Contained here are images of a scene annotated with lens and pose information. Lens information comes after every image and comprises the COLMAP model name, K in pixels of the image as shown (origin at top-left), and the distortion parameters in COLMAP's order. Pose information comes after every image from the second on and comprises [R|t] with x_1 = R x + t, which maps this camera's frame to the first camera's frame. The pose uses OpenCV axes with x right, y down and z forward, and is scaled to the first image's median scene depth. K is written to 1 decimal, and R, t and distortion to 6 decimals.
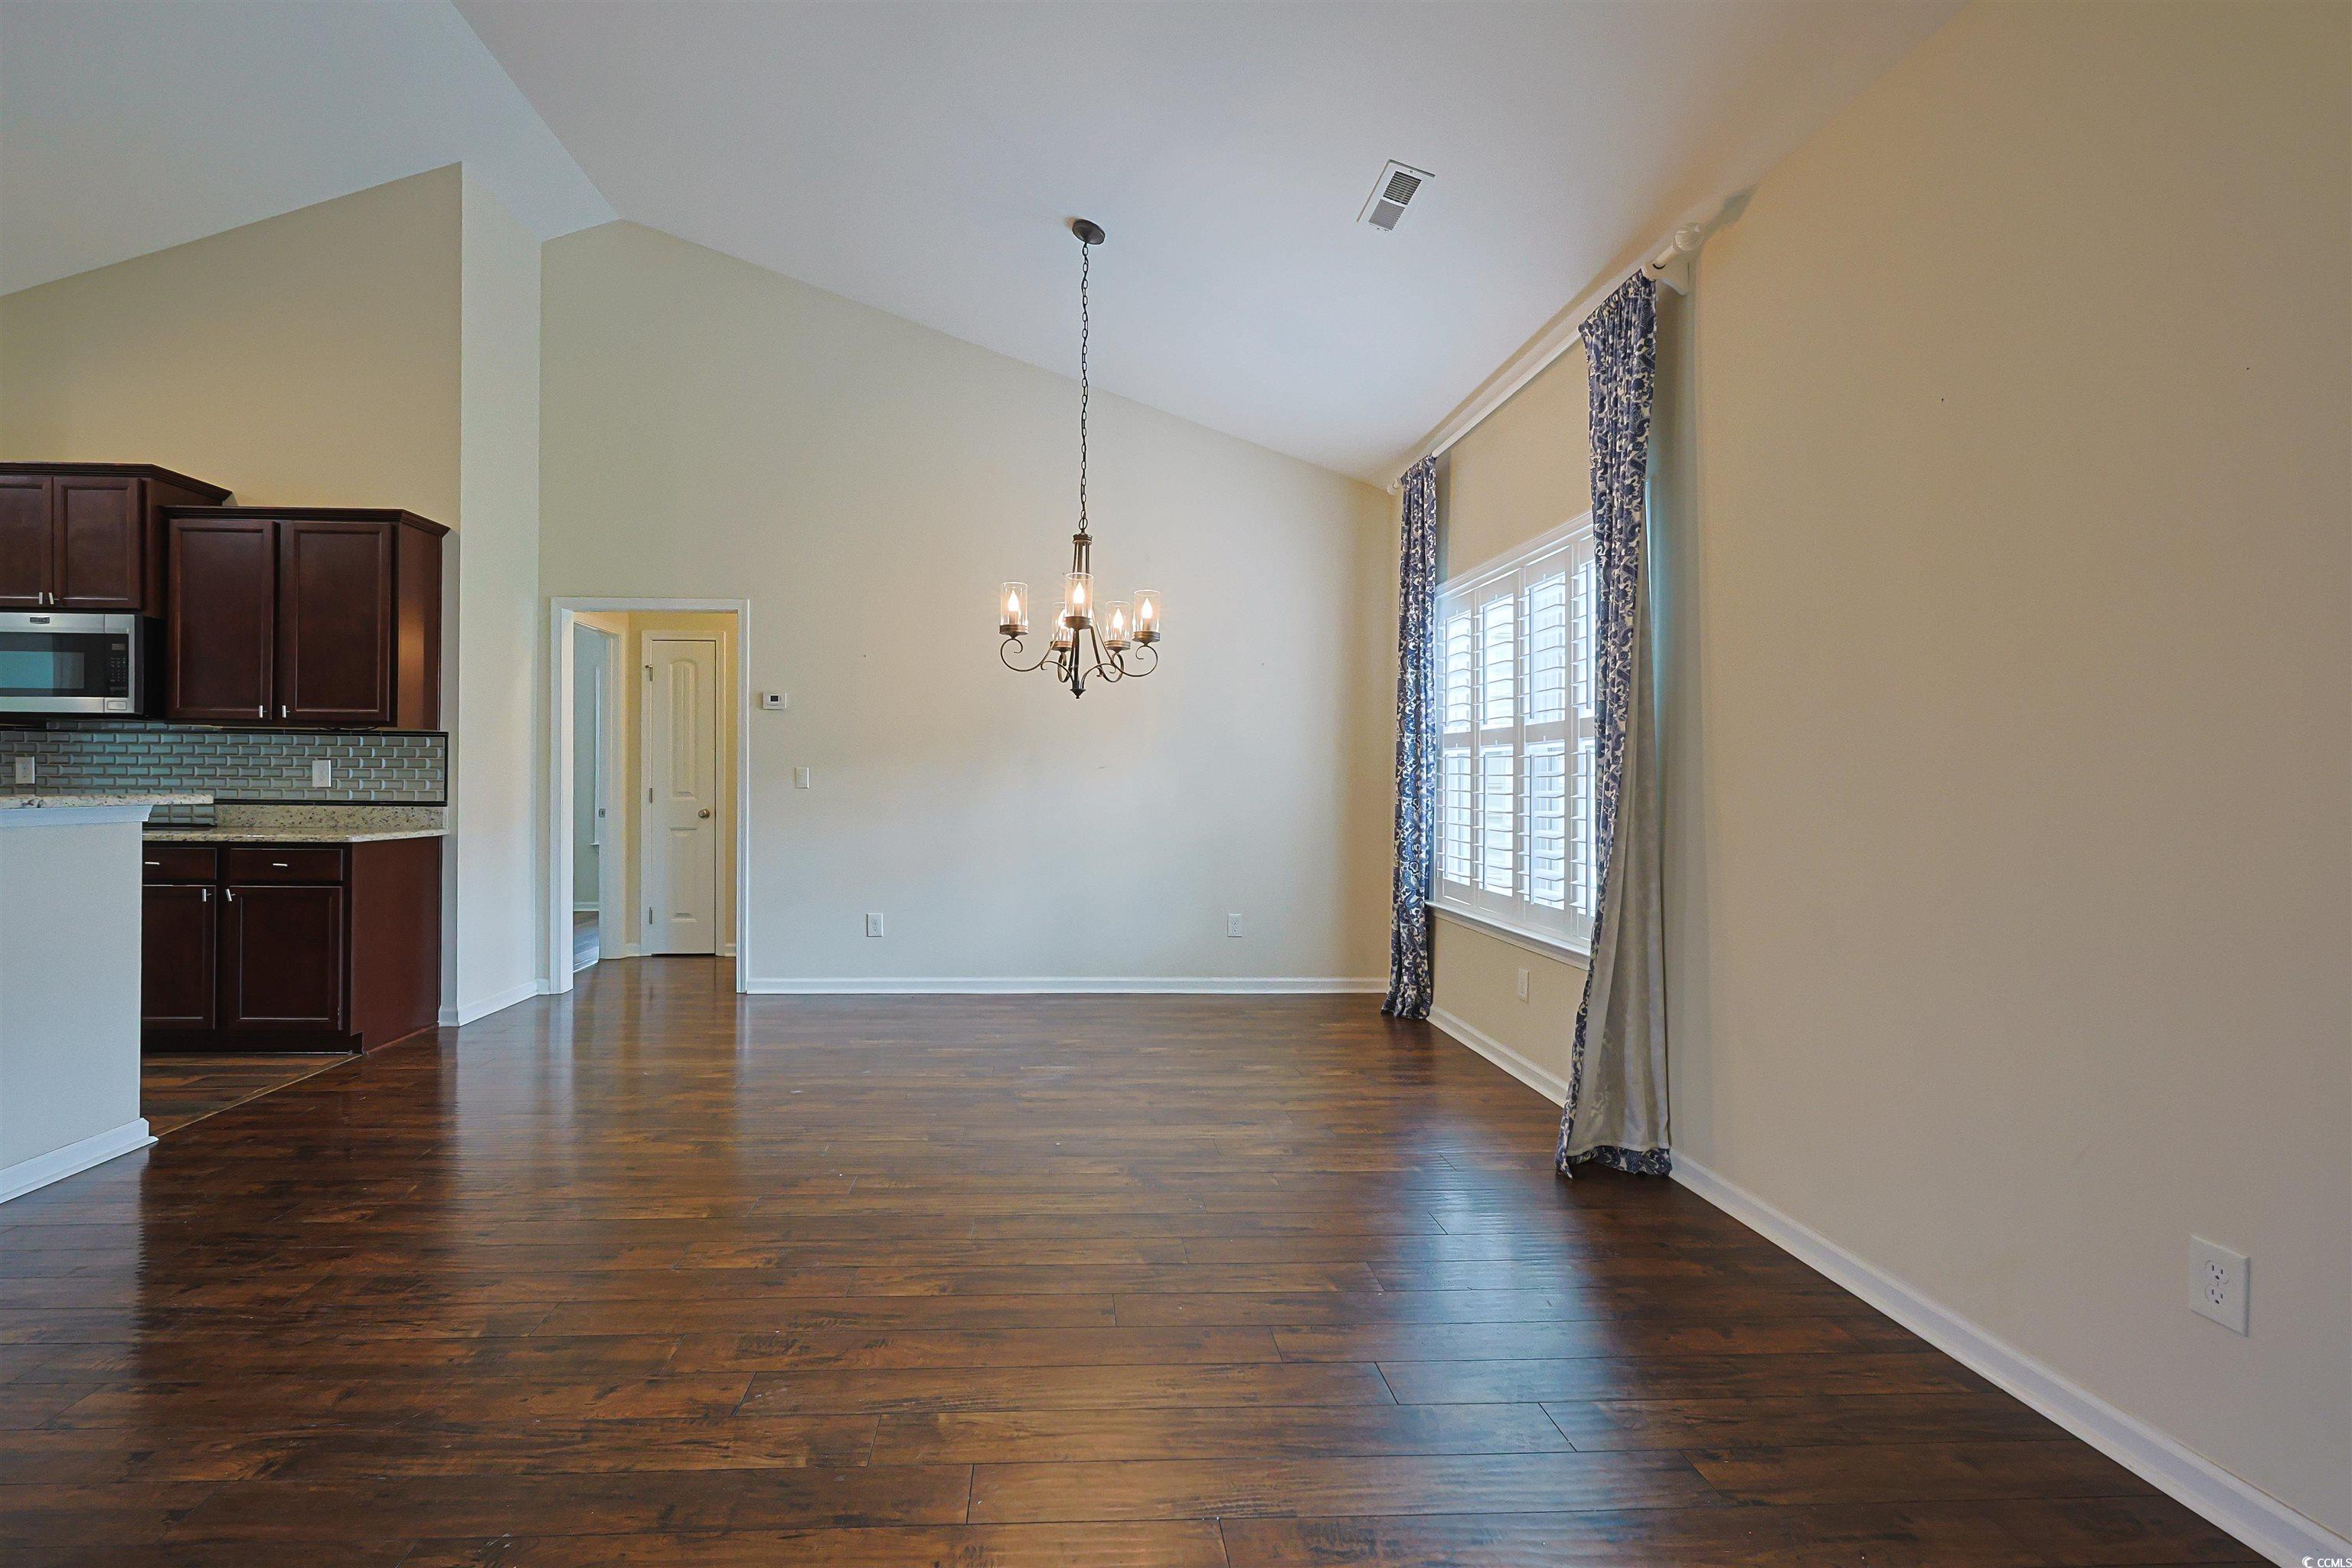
lens RADIAL K [[1041.6, 0, 1078.0], [0, 1041.6, 780.2], [0, 0, 1]] dist [0.004808, -0.000400]
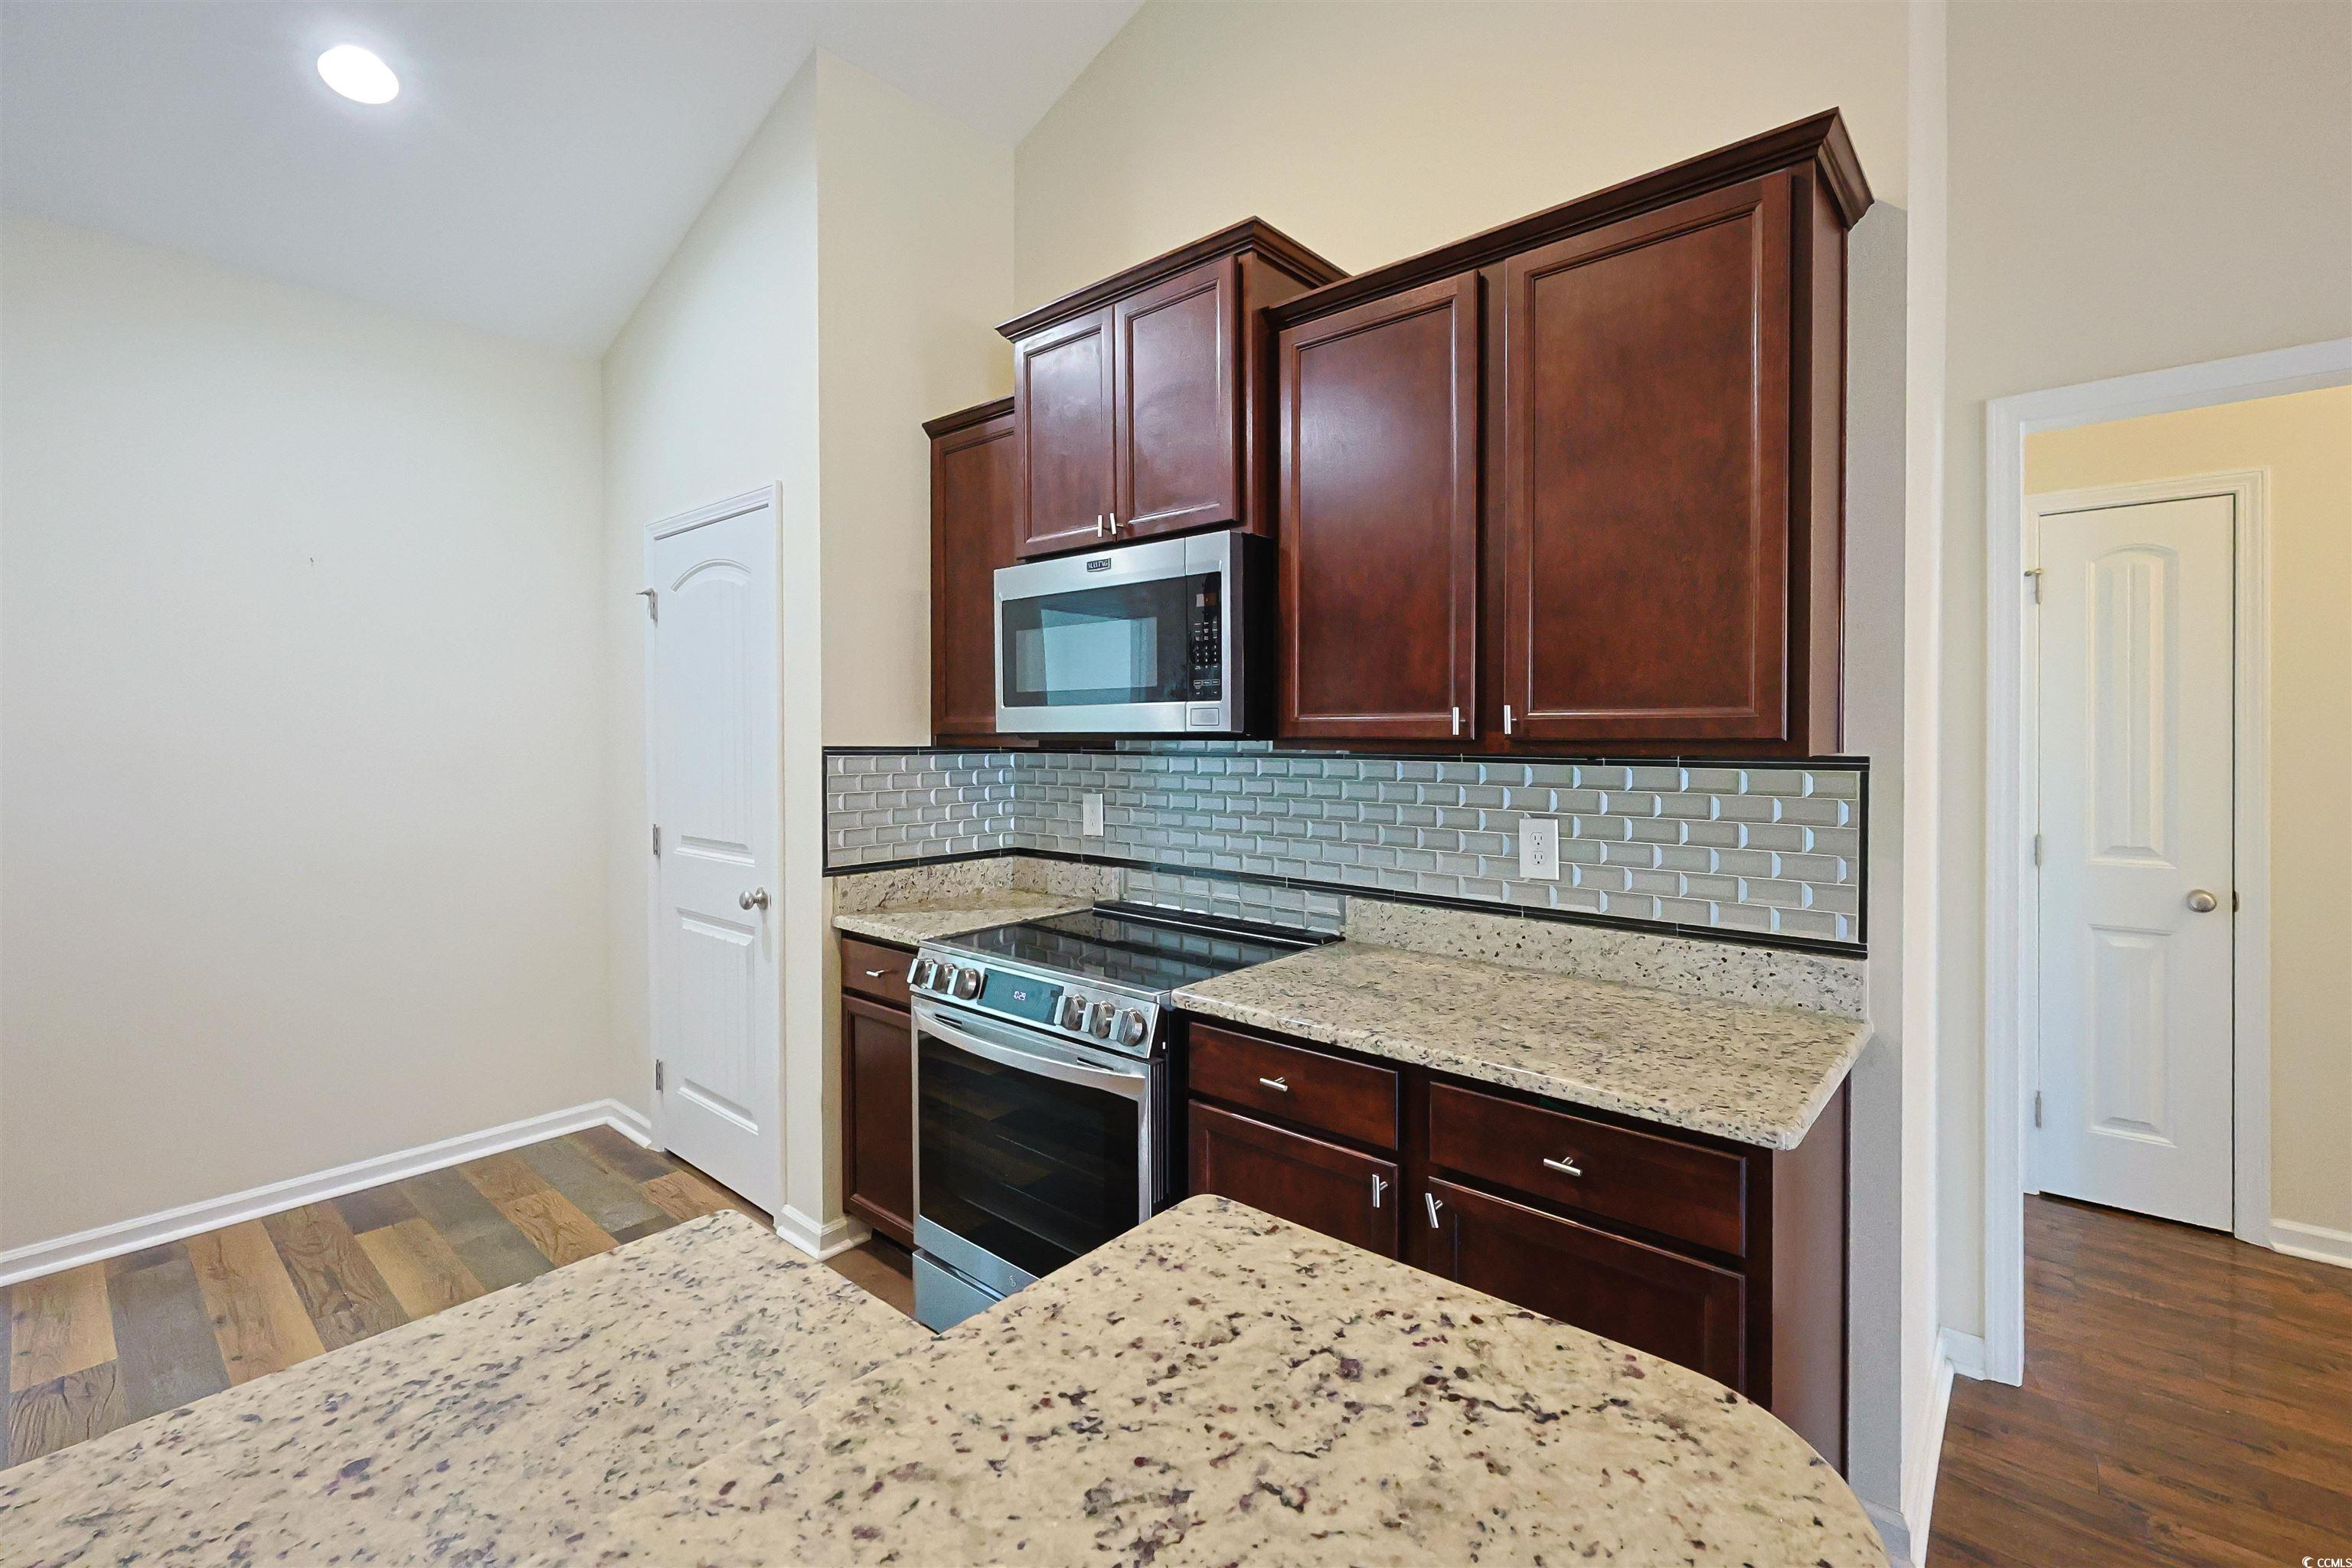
lens RADIAL K [[1023.2, 0, 1147.3], [0, 1023.2, 745.3], [0, 0, 1]] dist [-0.000133, -0.000194]
pose [[0.715965, -0.003046, -0.698129, -0.538946], [0.007944, 0.999961, 0.003783, -0.054016], [0.698091, -0.008254, 0.715962, 0.569019]]
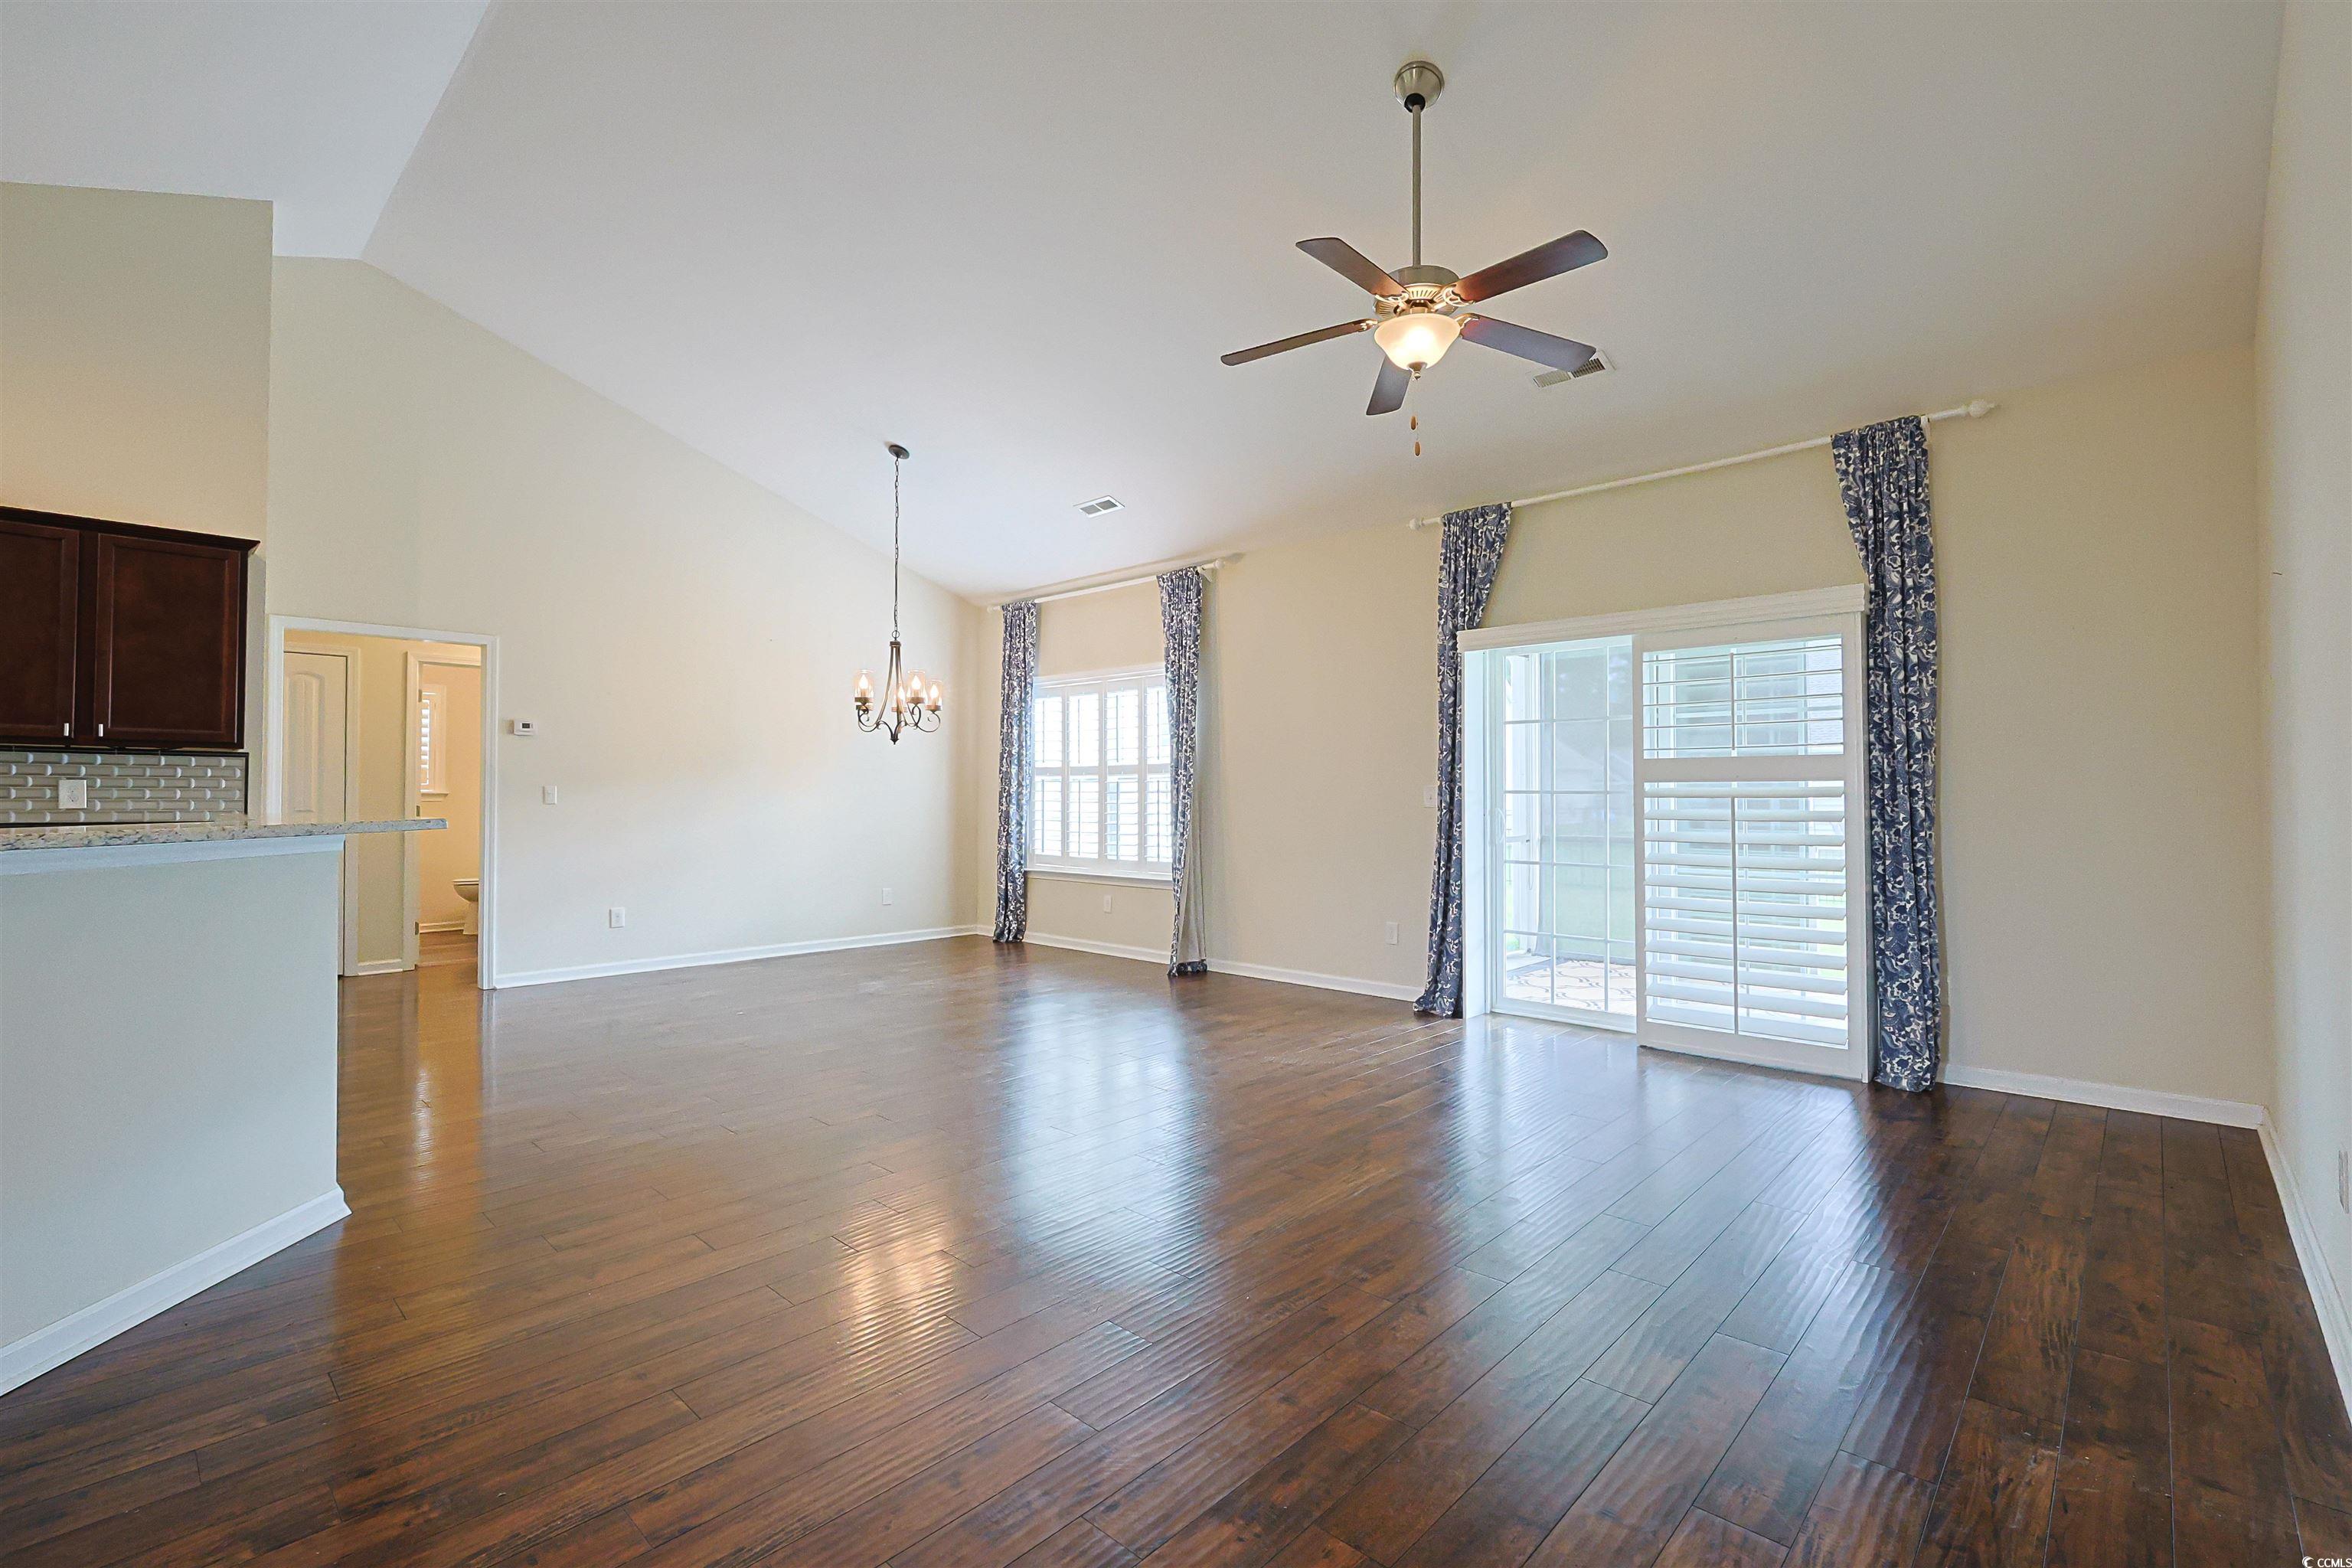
lens RADIAL K [[1015.8, 0, 1187.0], [0, 1015.8, 782.0], [0, 0, 1]] dist [0.000395, -0.000097]
pose [[0.715070, 0.003878, 0.699042, -0.648384], [0.003209, 0.999956, -0.008830, -0.005828], [-0.699045, 0.008557, 0.715026, -0.352719]]
